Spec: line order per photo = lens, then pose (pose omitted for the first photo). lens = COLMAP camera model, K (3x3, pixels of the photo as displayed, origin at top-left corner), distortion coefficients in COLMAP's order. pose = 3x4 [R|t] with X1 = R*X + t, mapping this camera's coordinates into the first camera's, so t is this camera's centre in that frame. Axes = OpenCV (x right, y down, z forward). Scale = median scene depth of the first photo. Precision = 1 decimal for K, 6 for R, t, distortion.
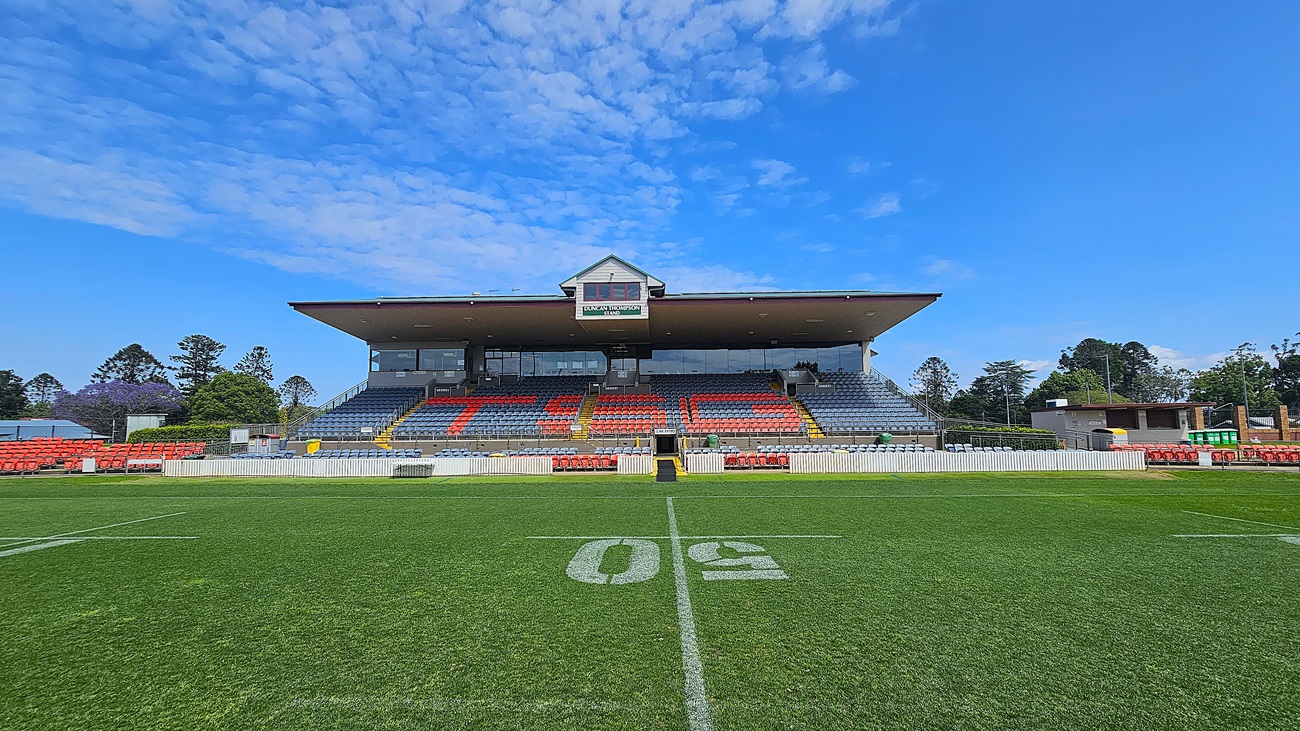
lens RADIAL K [[530.6, 0, 649.7], [0, 530.6, 383.5], [0, 0, 1]] dist [0.002295, -0.003828]
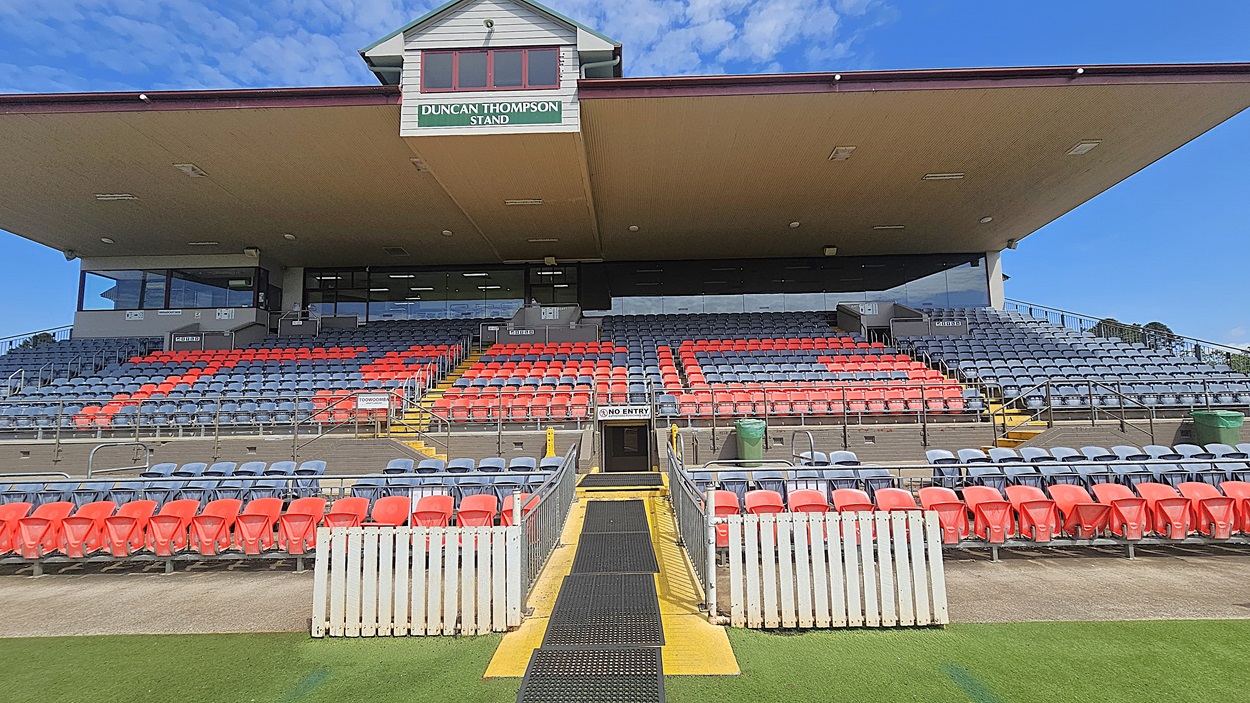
lens RADIAL K [[510.2, 0, 624.7], [0, 510.2, 368.8], [0, 0, 1]] dist [0.002295, -0.003828]
pose [[0.999935, -0.005054, 0.010254, 0.026336], [0.005294, 0.999710, -0.023509, 0.066300], [-0.010133, 0.023562, 0.999671, 0.614727]]
